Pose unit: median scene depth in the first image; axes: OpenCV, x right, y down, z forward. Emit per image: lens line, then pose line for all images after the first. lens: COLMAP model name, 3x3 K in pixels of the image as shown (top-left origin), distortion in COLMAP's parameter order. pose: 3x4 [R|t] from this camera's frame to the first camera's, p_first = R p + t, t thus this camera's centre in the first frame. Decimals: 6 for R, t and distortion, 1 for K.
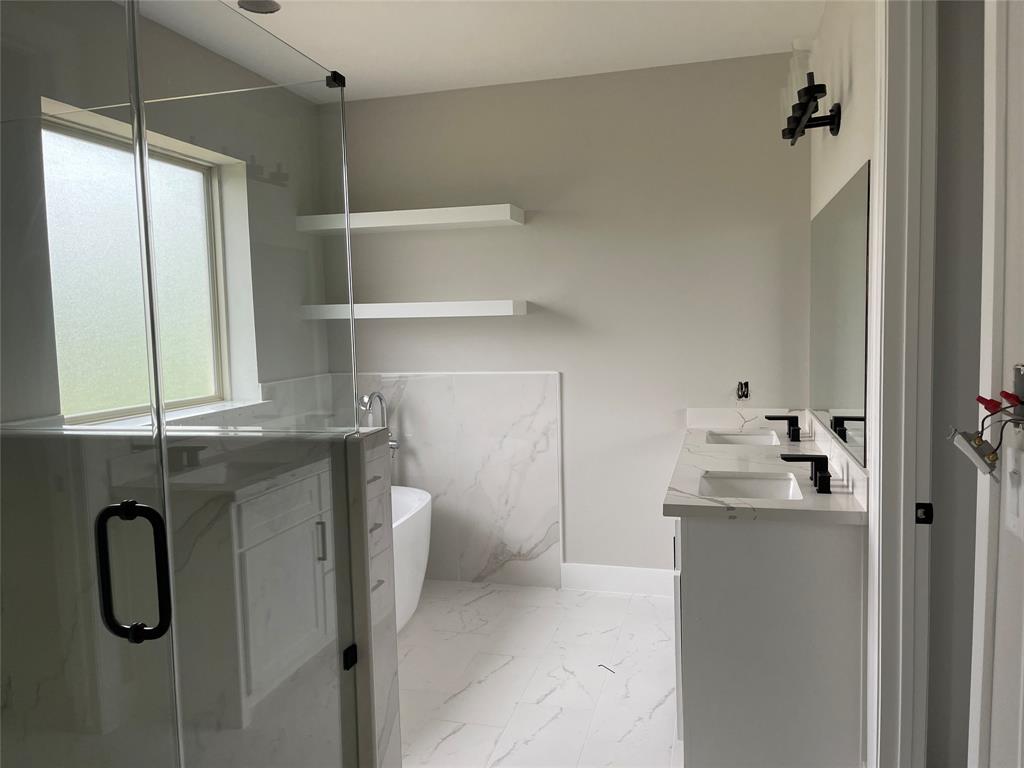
lens RADIAL K [[769.8, 0, 512.6], [0, 769.8, 381.7], [0, 0, 1]] dist [0.067104, -0.086083]
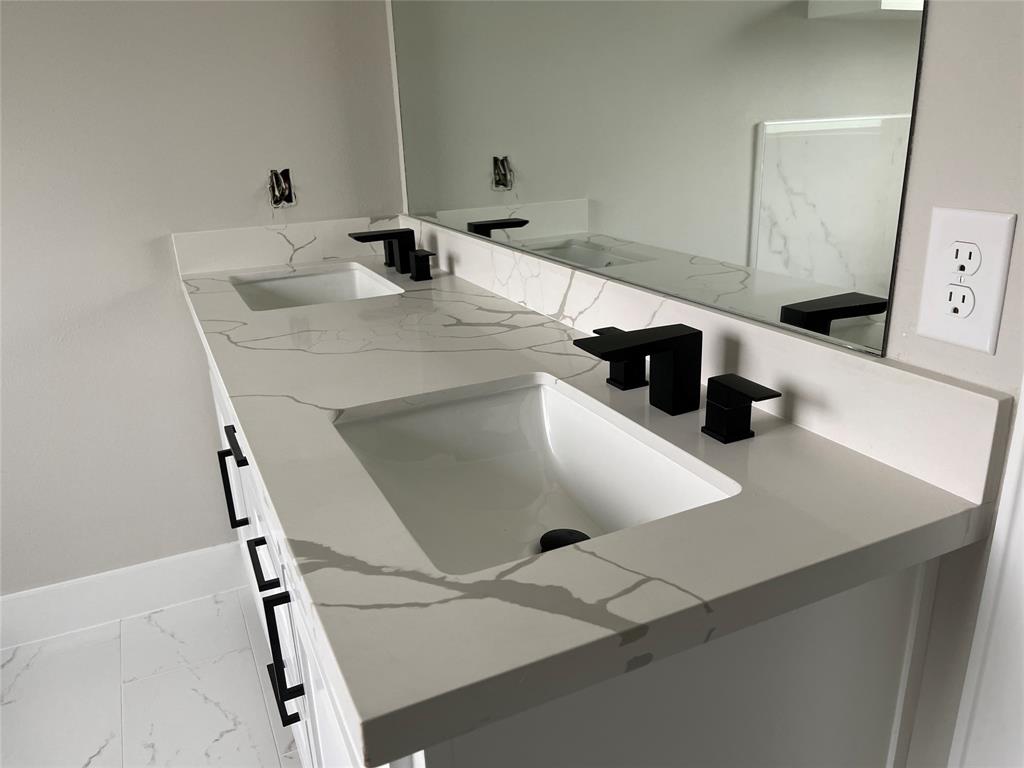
lens RADIAL K [[769.8, 0, 512.6], [0, 769.8, 381.7], [0, 0, 1]] dist [0.067104, -0.086083]
pose [[0.755158, -0.219934, 0.617548, 0.071708], [0.070320, 0.963782, 0.257252, 0.013819], [-0.651761, -0.150840, 0.743273, 0.507904]]
